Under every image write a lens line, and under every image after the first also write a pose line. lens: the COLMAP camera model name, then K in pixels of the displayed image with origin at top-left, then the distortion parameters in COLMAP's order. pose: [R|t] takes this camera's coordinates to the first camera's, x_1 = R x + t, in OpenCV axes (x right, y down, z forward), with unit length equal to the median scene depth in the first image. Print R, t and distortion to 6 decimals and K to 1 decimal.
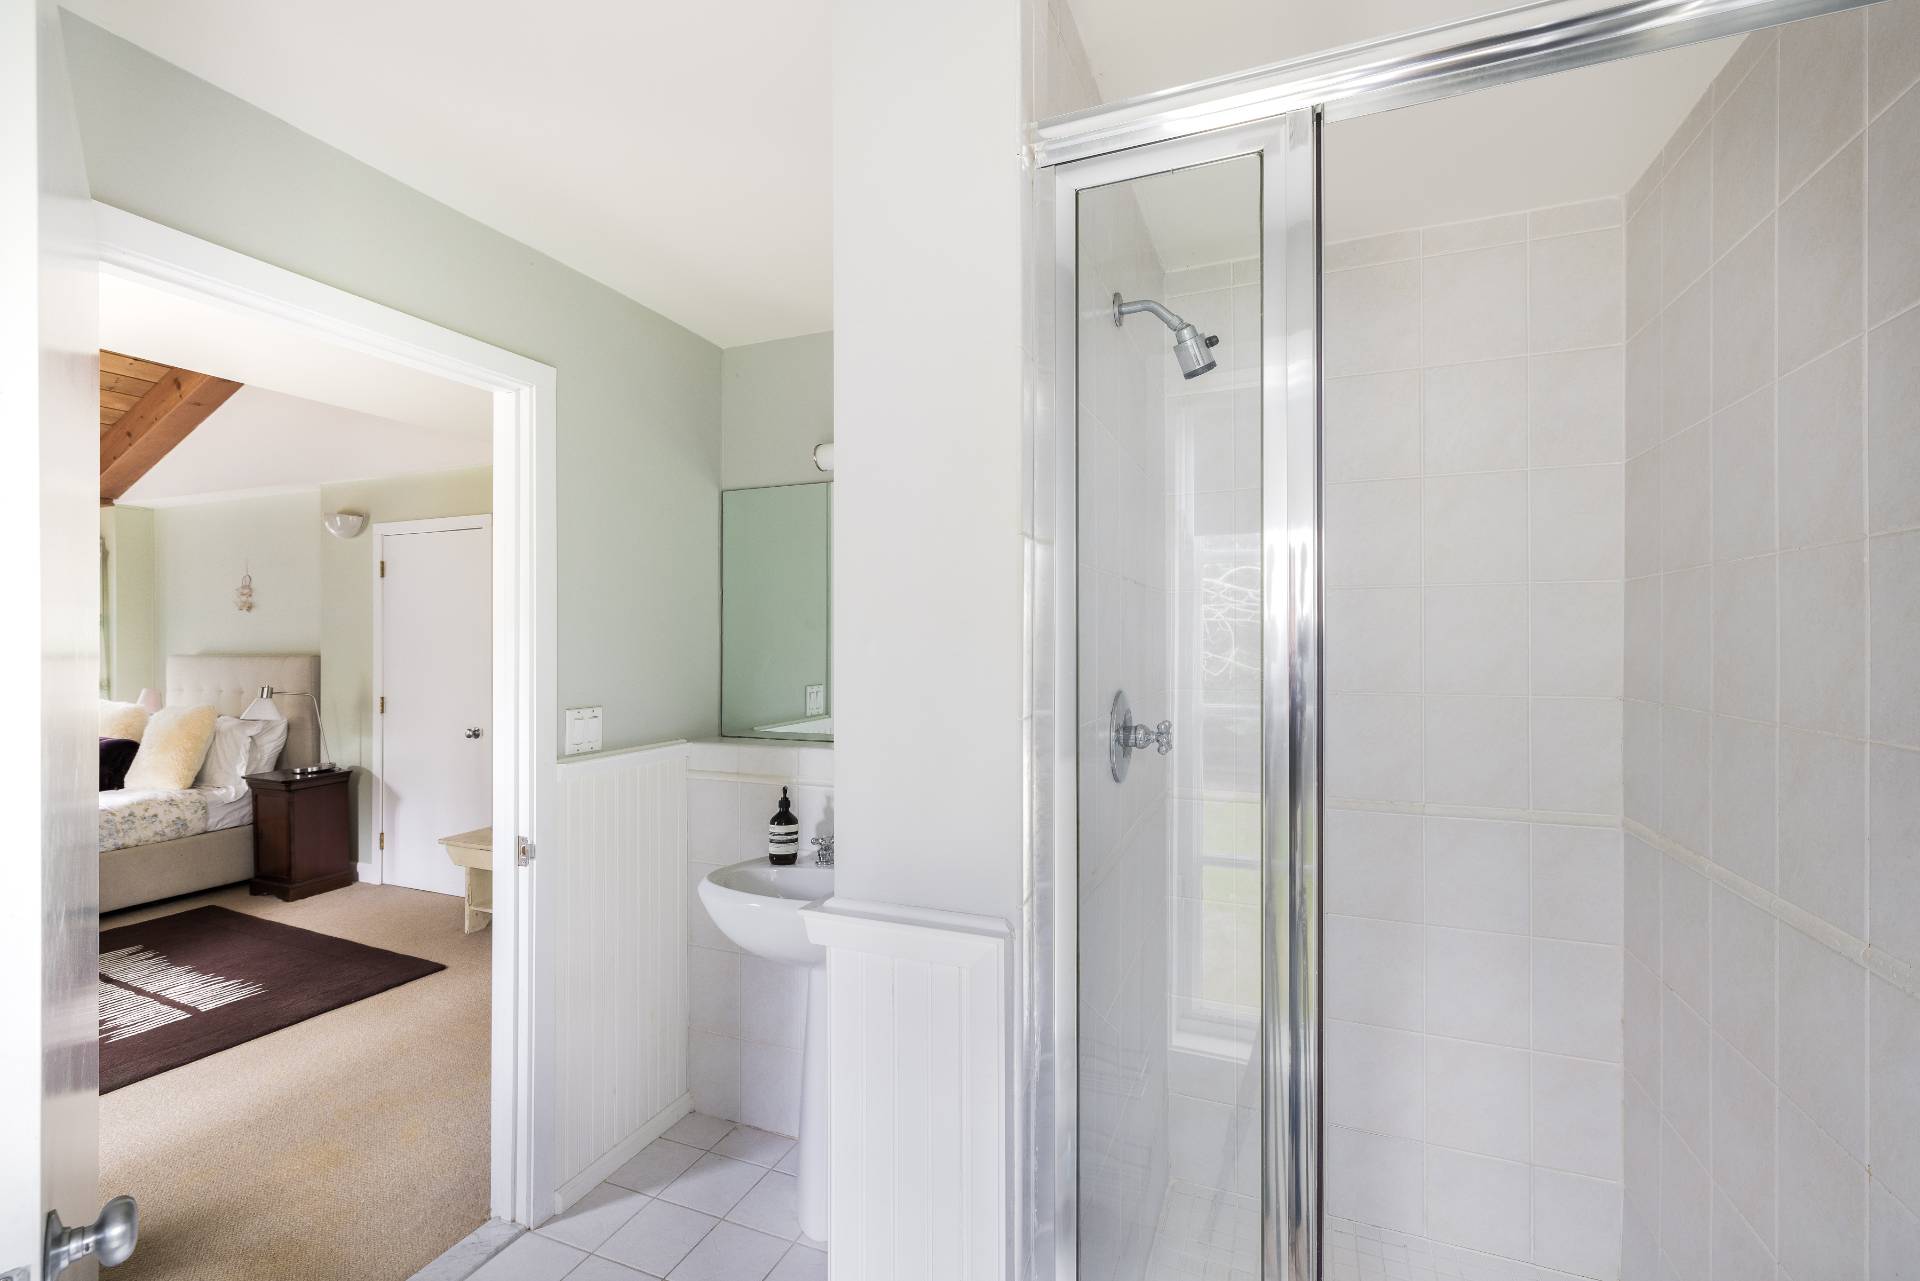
lens RADIAL K [[809.3, 0, 956.9], [0, 809.3, 645.6], [0, 0, 1]] dist [0.000640, -0.000126]
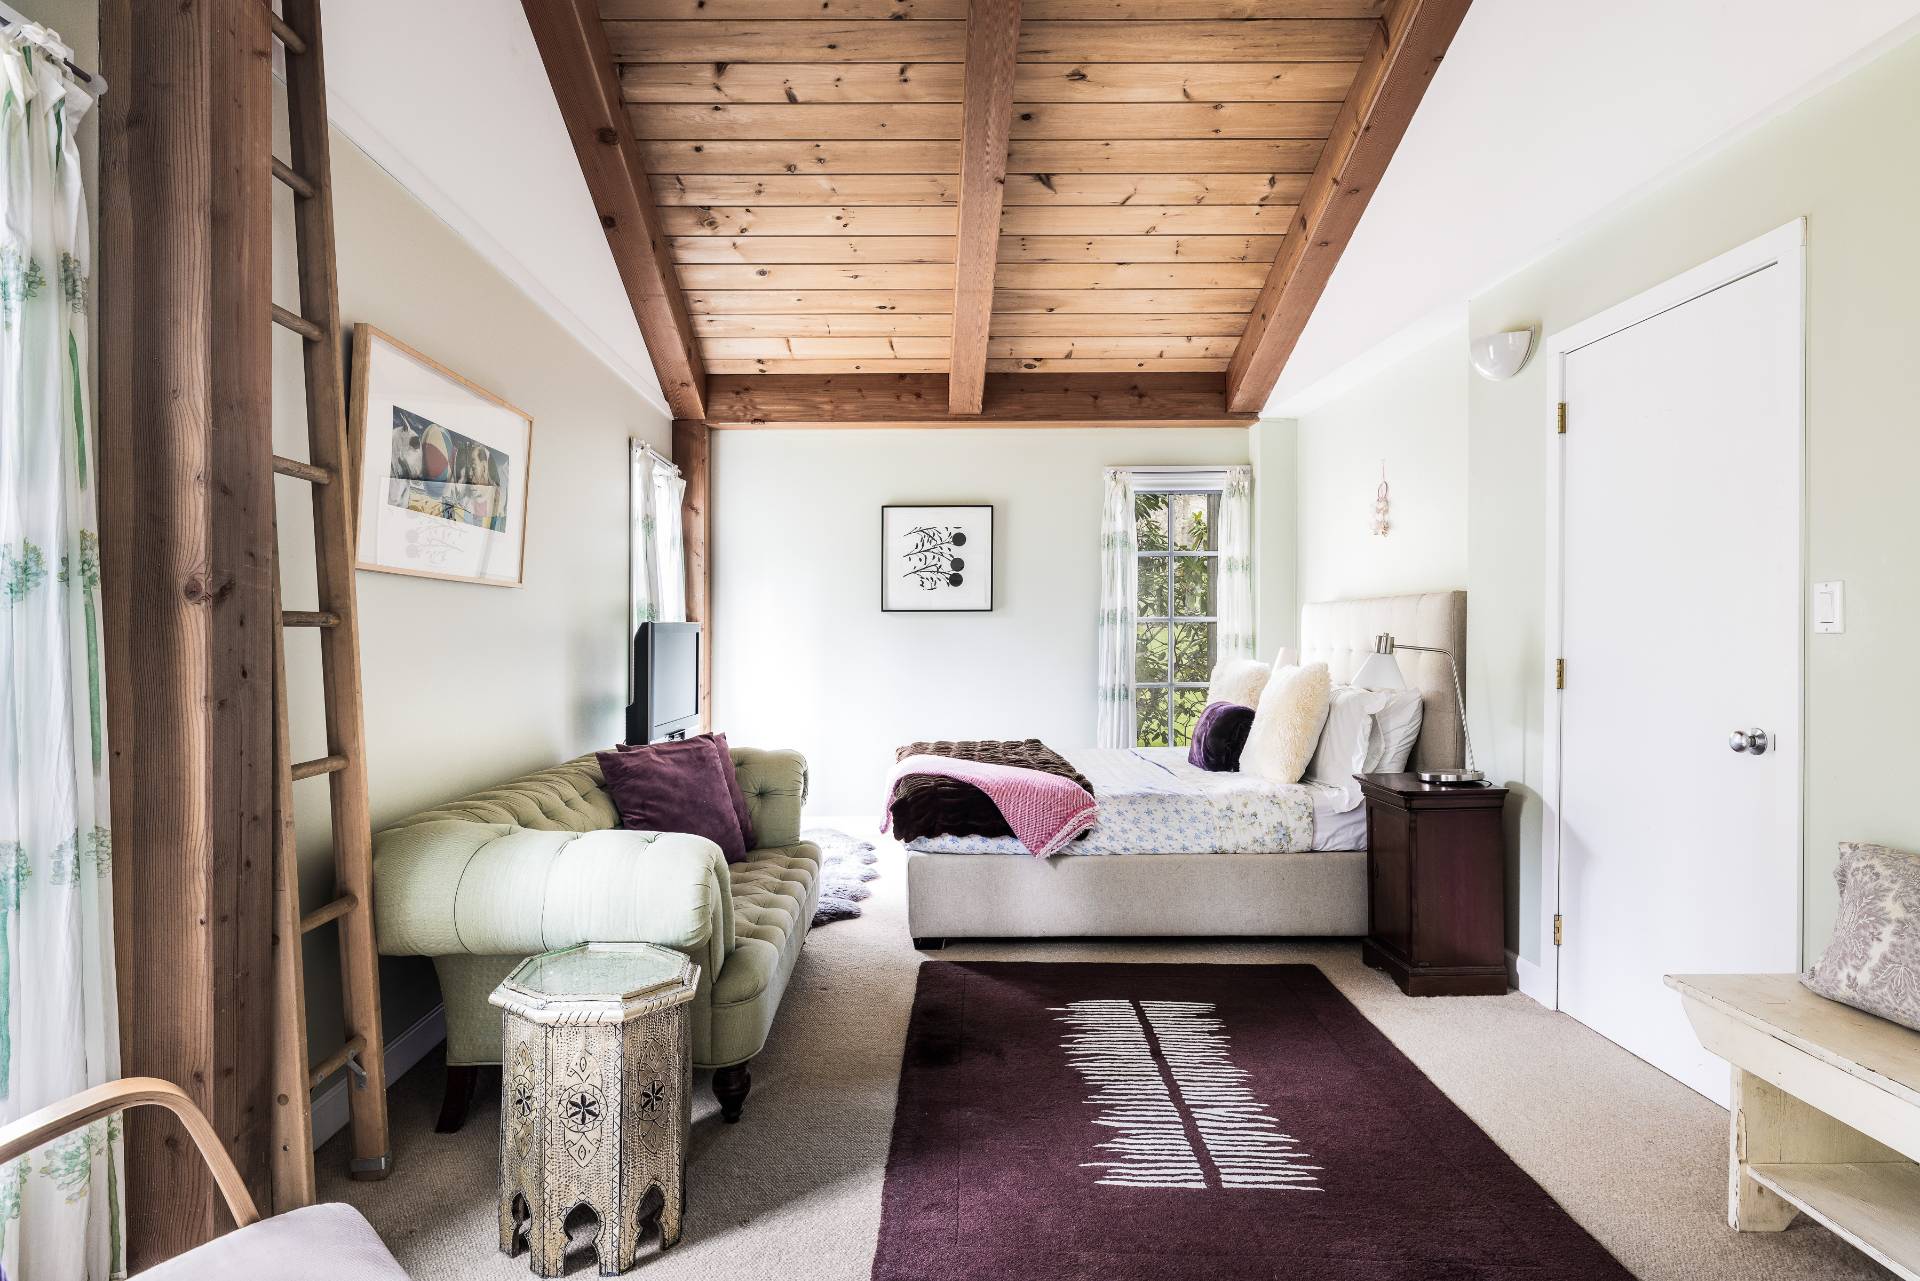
lens RADIAL K [[1015.6, 0, 958.5], [0, 1015.6, 645.5], [0, 0, 1]] dist [0.002701, 0.000929]
pose [[0.376100, 0.007407, -0.926550, -0.249545], [-0.003552, 0.999972, 0.006552, 0.053527], [0.926572, 0.000827, 0.376116, 0.398331]]
